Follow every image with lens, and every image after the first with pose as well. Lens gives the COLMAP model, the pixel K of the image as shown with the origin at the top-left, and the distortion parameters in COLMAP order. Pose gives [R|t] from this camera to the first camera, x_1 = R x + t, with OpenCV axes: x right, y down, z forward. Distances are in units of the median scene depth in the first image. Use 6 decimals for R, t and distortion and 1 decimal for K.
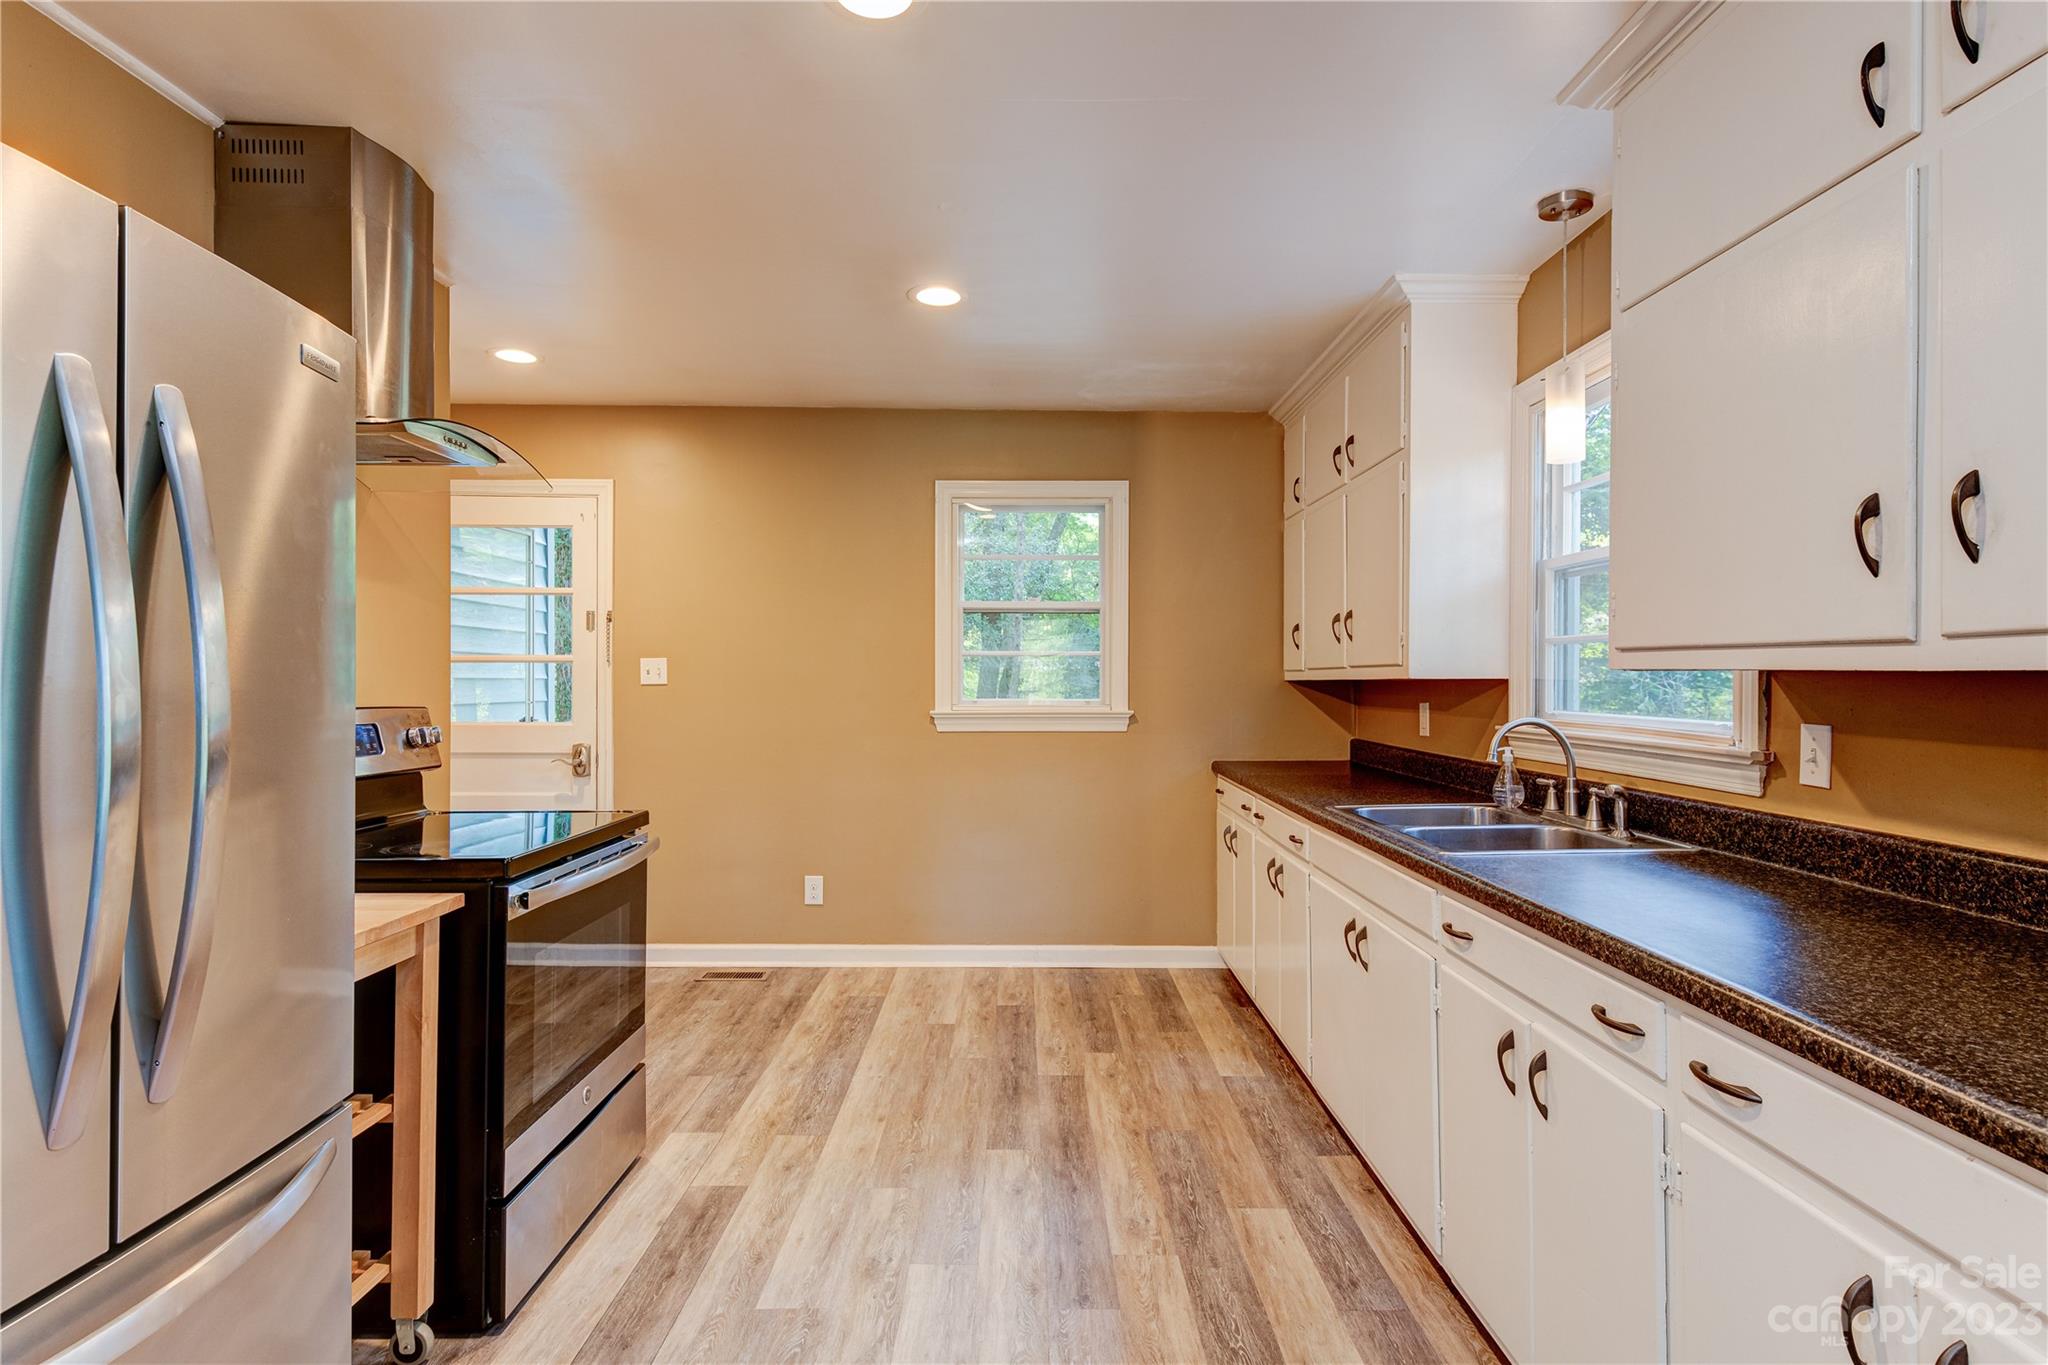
lens RADIAL K [[1035.5, 0, 1029.9], [0, 1035.5, 676.6], [0, 0, 1]] dist [0.018087, -0.008005]
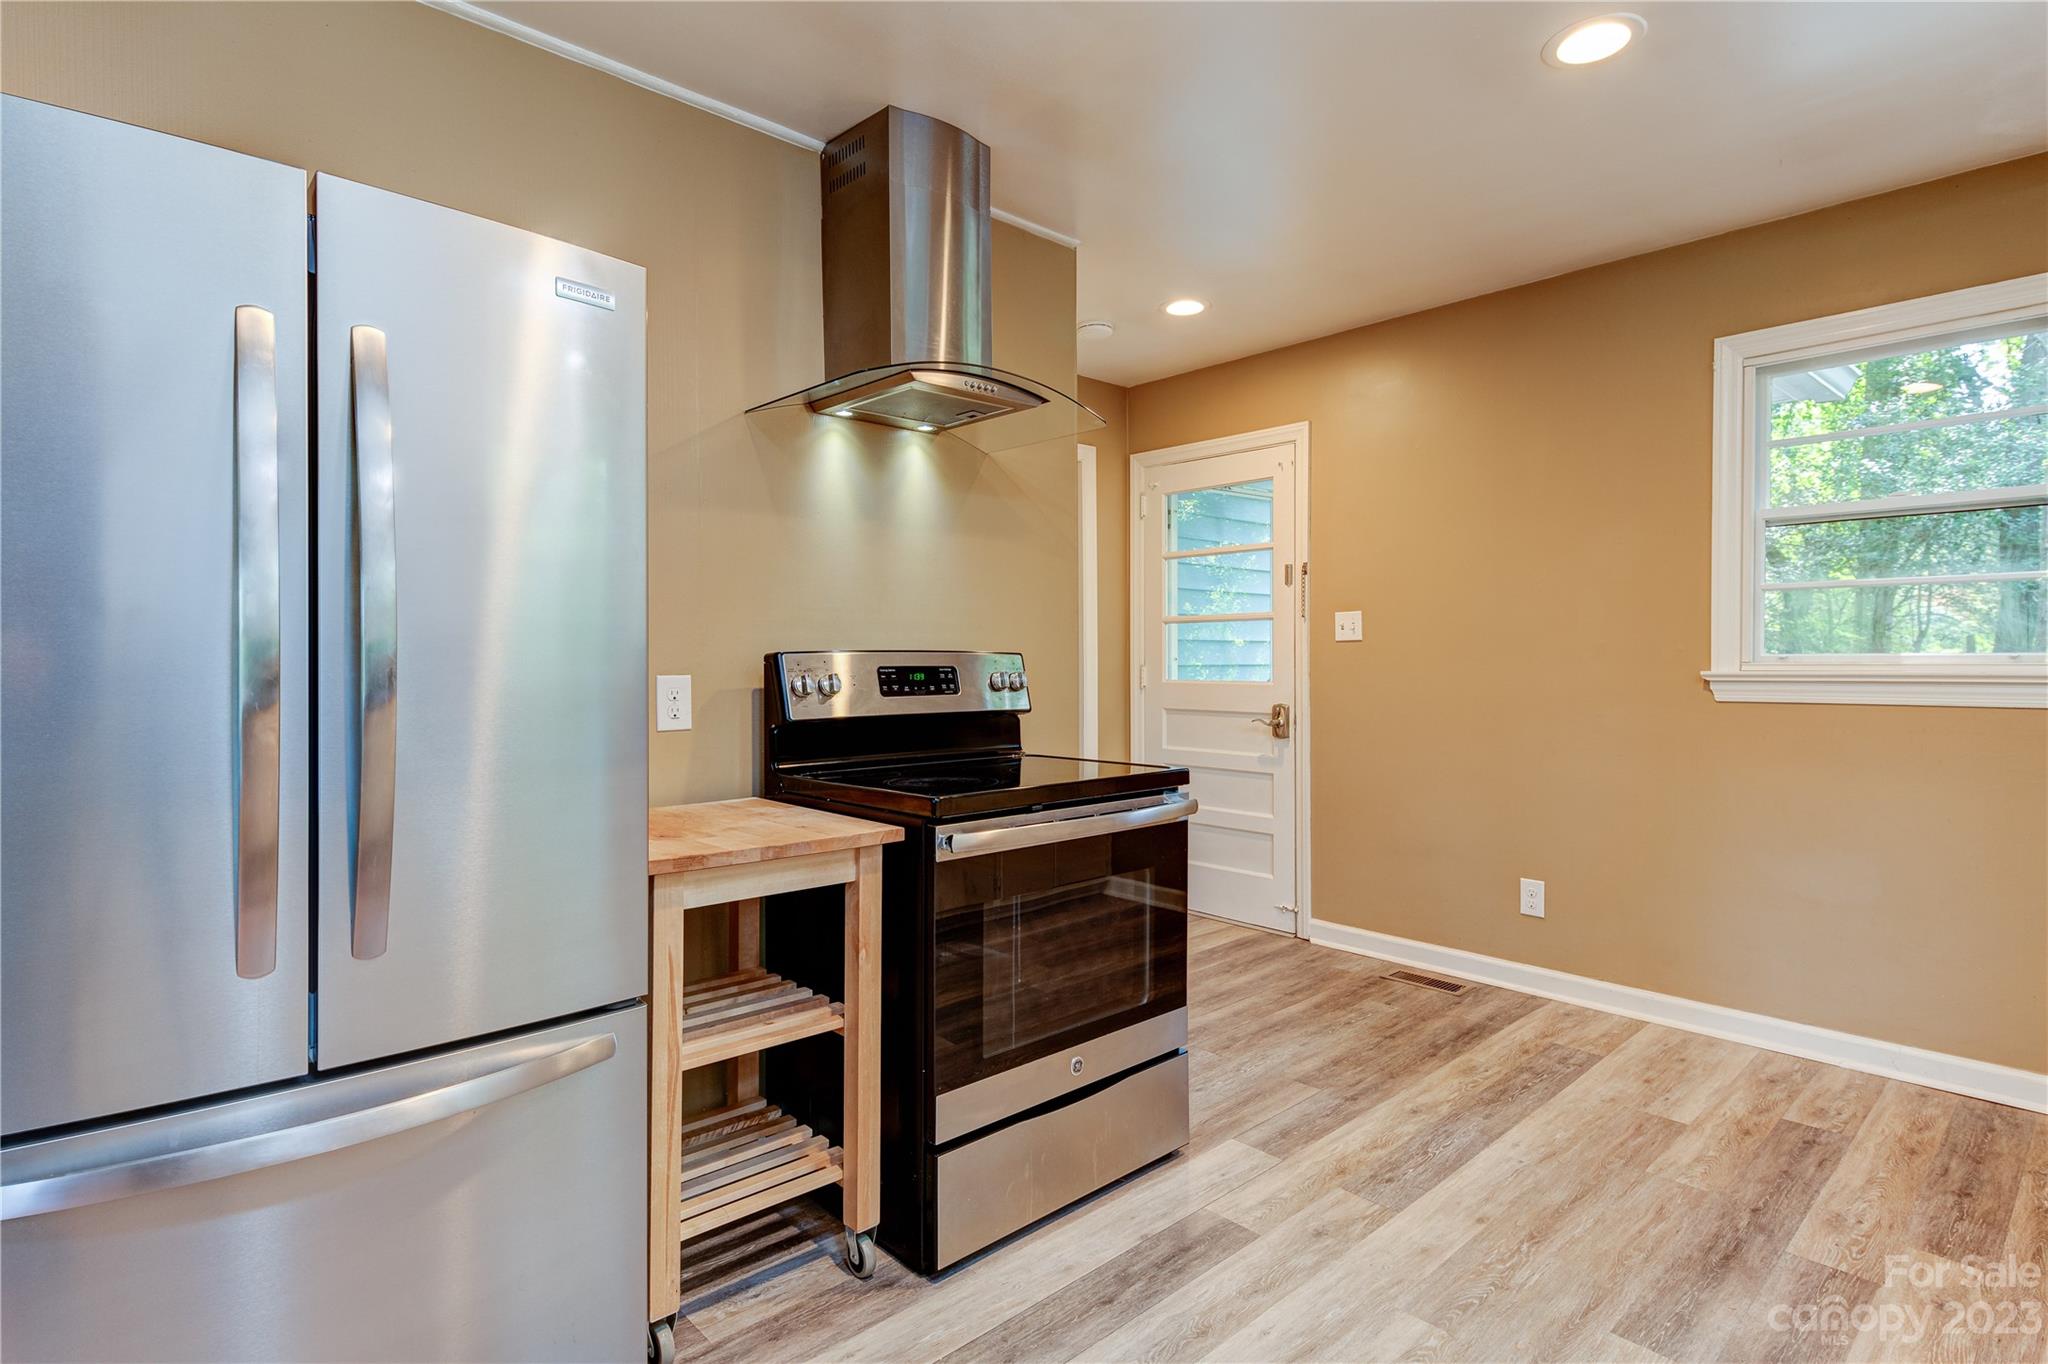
lens RADIAL K [[1035.5, 0, 1019.2], [0, 1035.5, 674.8], [0, 0, 1]] dist [0.018087, -0.008005]
pose [[0.672299, 0.007421, -0.740243, 0.162364], [0.007346, 0.999834, 0.016695, 0.028593], [0.740243, -0.016662, 0.672133, 0.257176]]
